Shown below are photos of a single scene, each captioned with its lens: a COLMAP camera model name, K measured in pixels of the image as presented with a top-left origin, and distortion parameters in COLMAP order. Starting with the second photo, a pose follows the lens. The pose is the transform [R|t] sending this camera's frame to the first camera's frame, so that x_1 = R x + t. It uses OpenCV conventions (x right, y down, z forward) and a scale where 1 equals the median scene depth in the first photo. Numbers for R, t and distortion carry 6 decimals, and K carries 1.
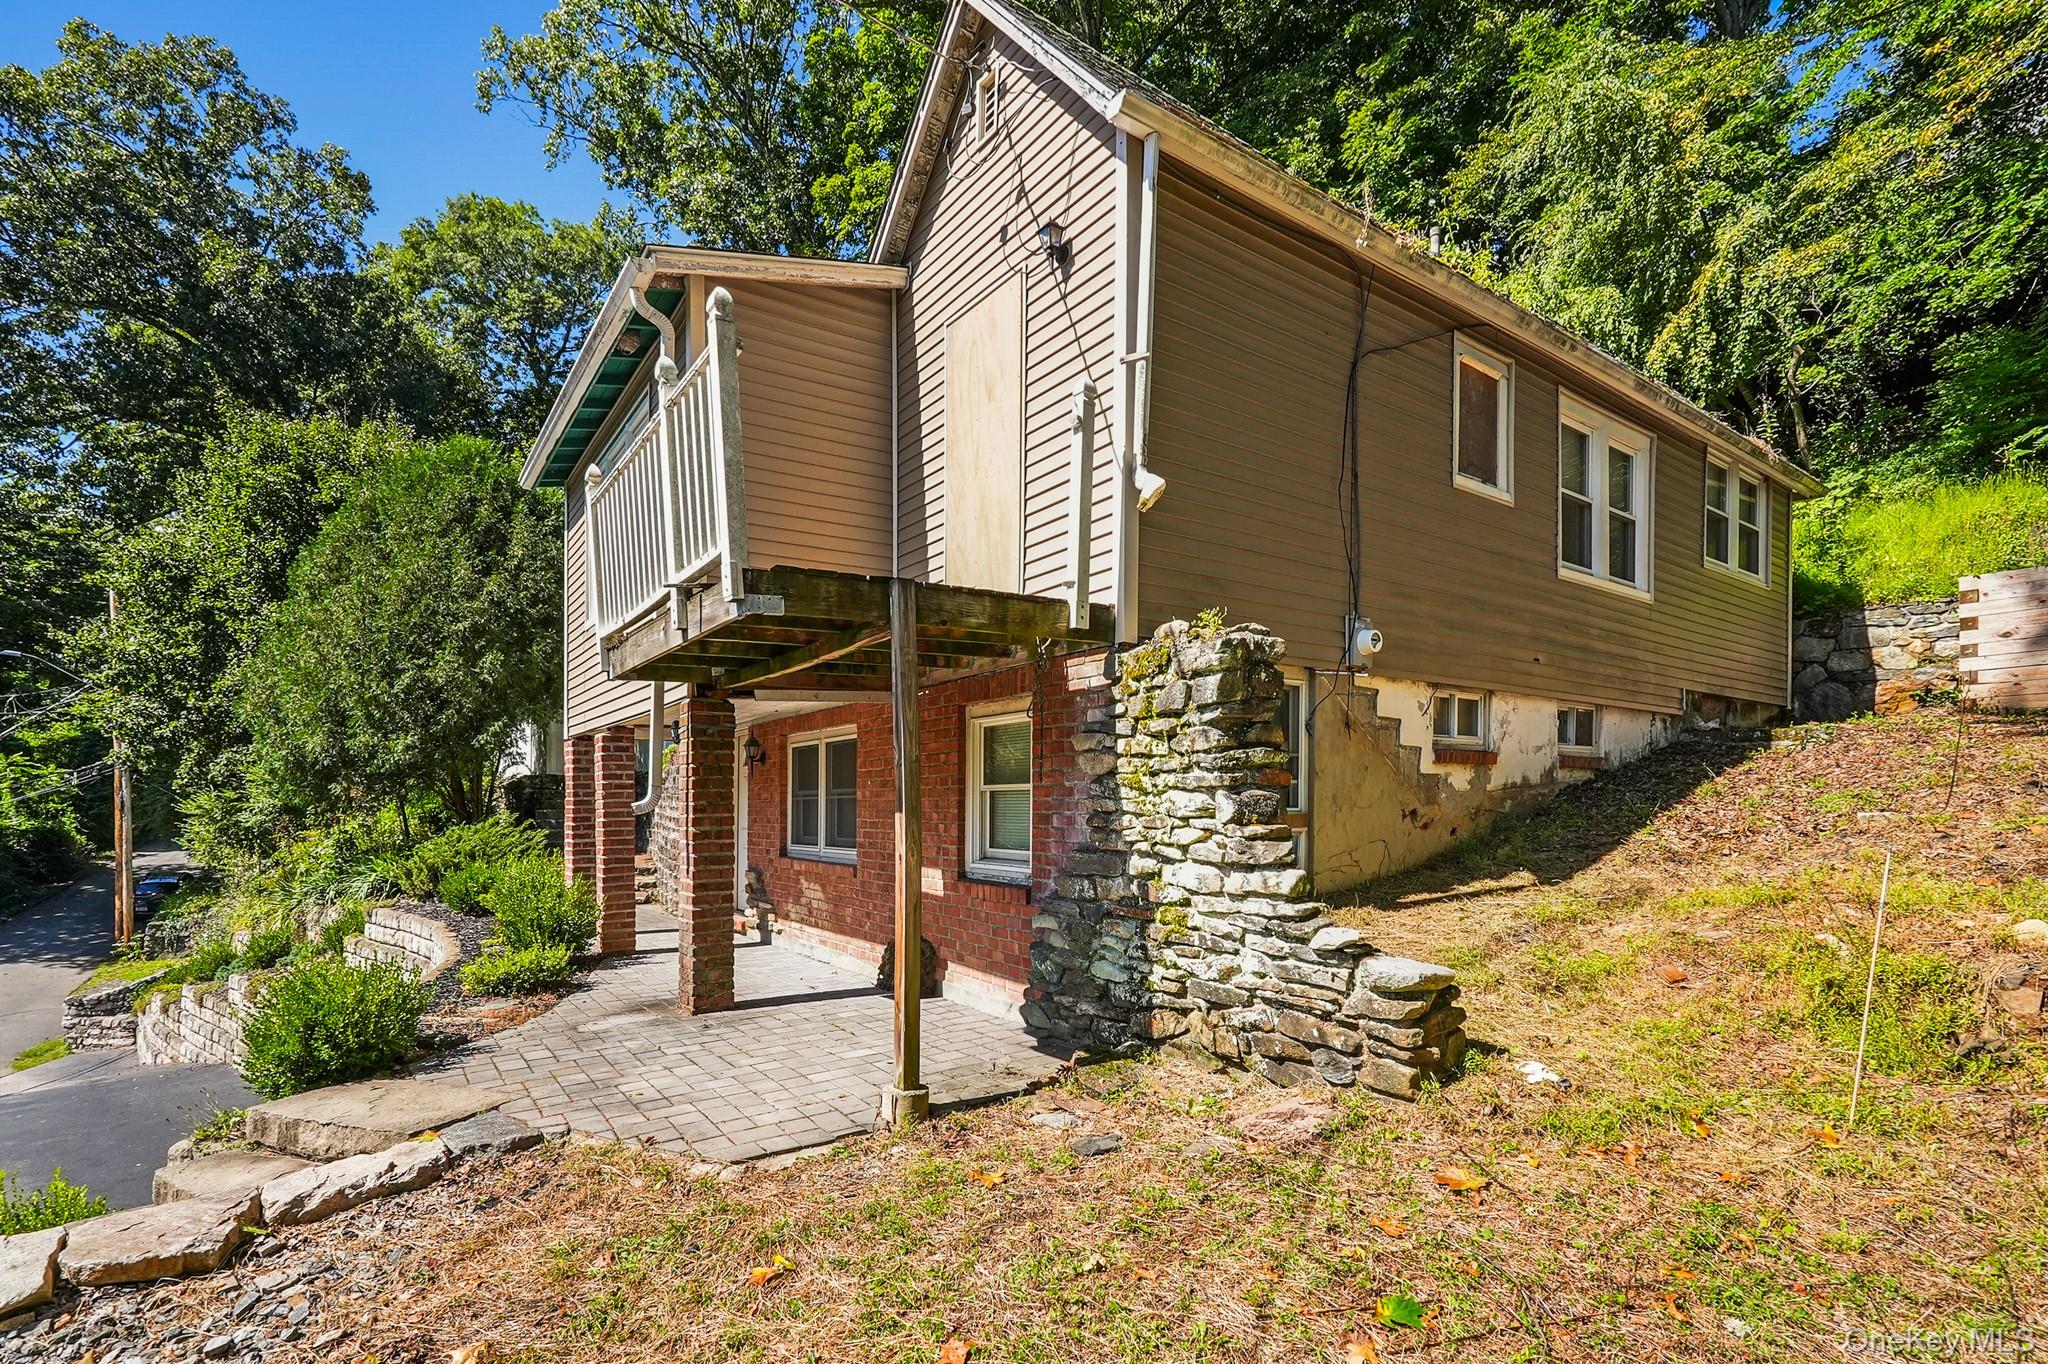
lens RADIAL K [[952.8, 0, 1025.3], [0, 952.8, 799.7], [0, 0, 1]] dist [-0.000425, 0.019289]
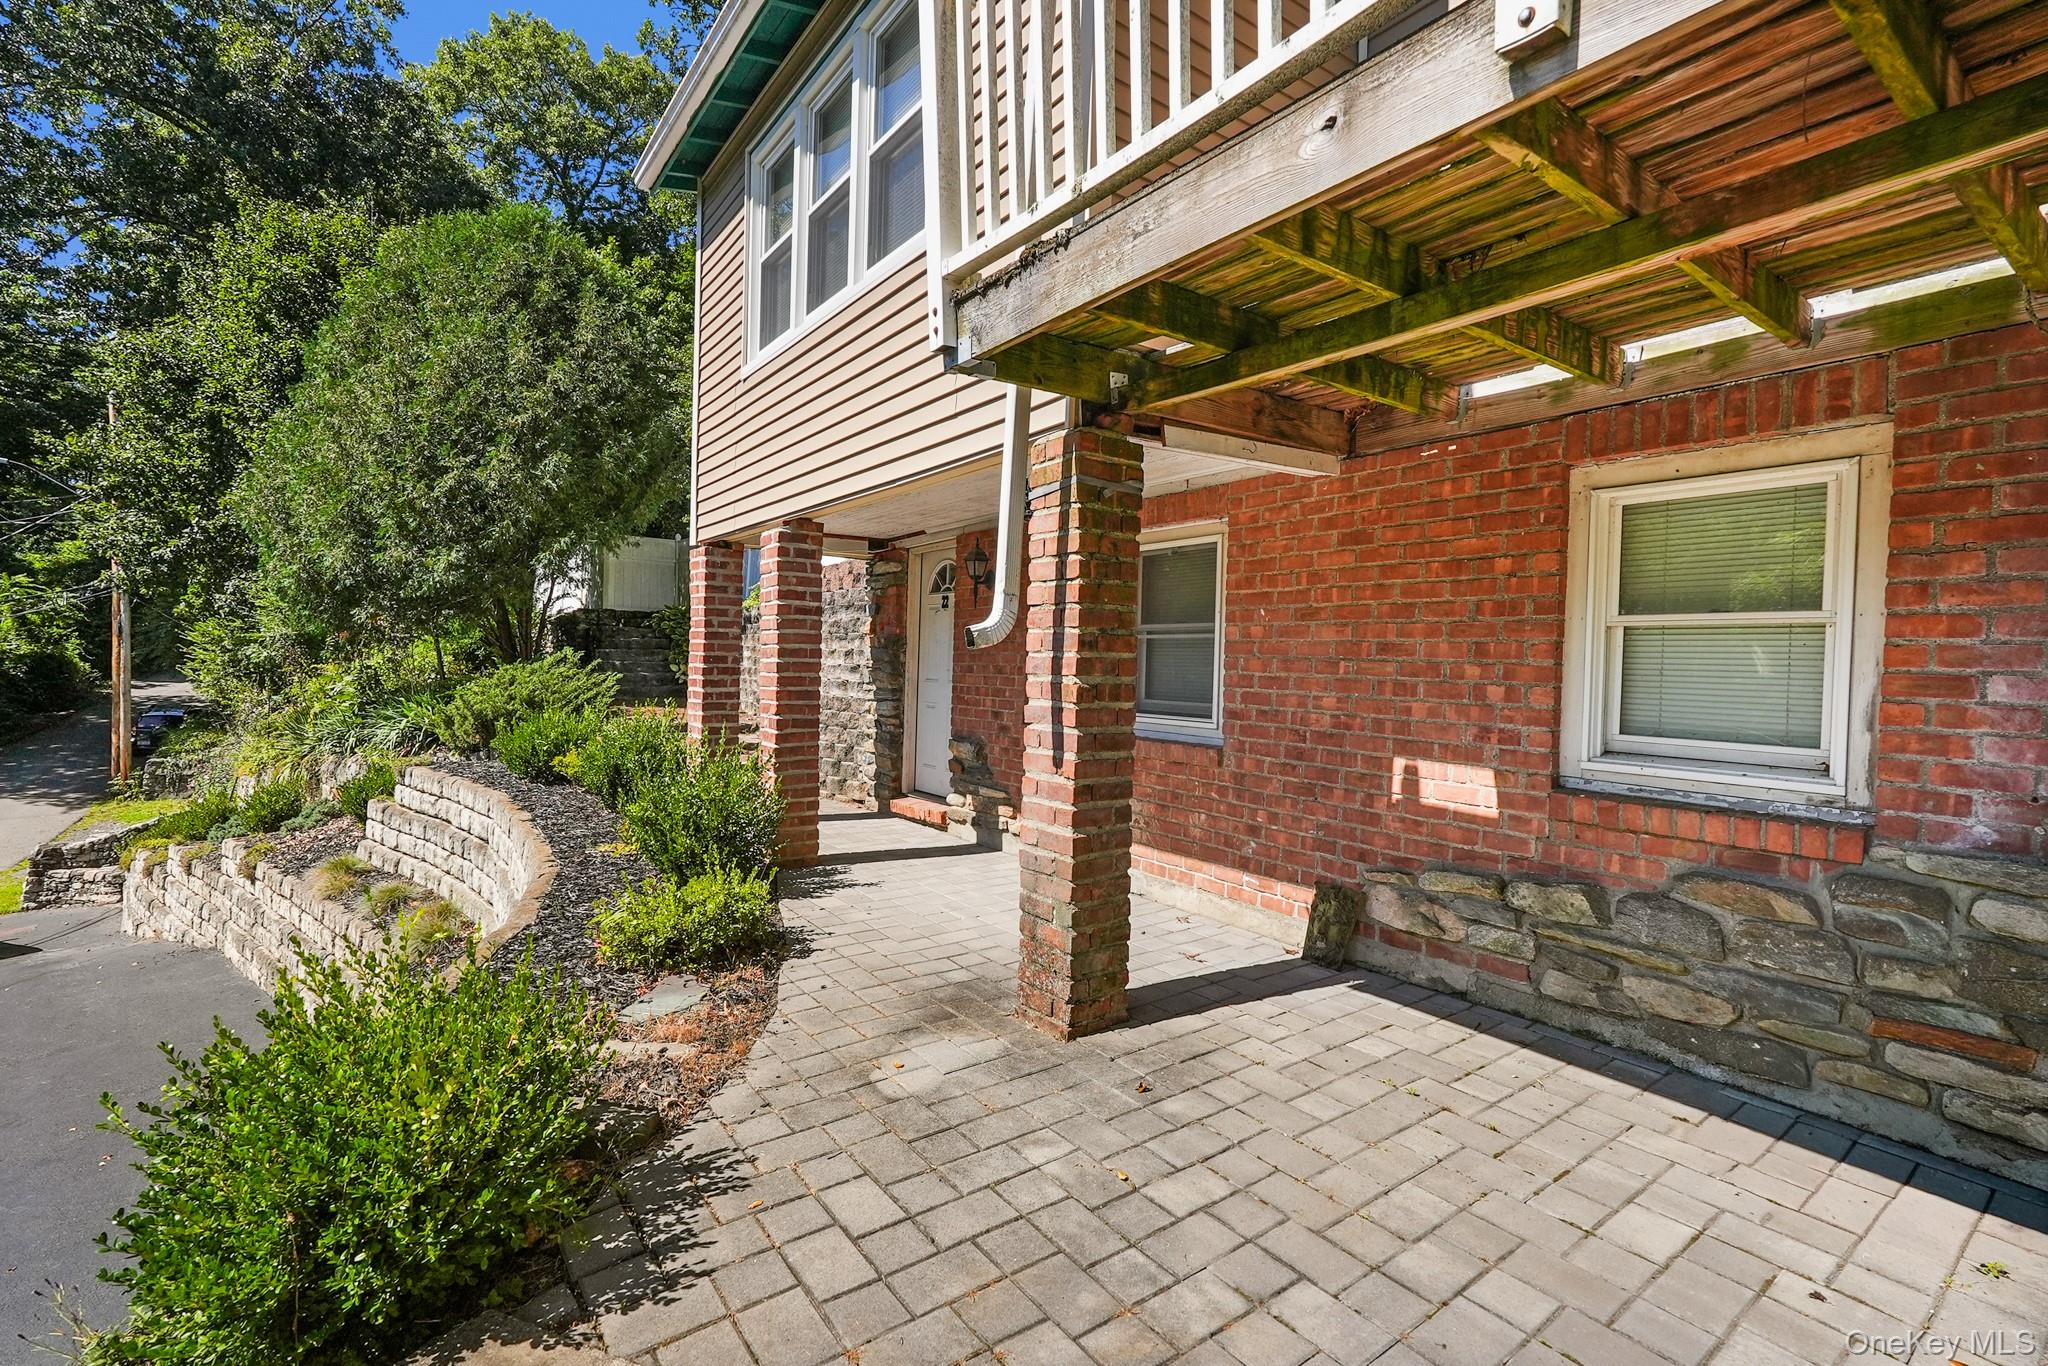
lens RADIAL K [[914.1, 0, 1050.6], [0, 914.1, 683.6], [0, 0, 1]] dist [-0.000580, 0.011650]
pose [[0.999087, 0.033234, 0.026850, -0.135034], [-0.033906, 0.999113, 0.024963, 0.007400], [-0.025996, -0.025851, 0.999328, 0.181595]]
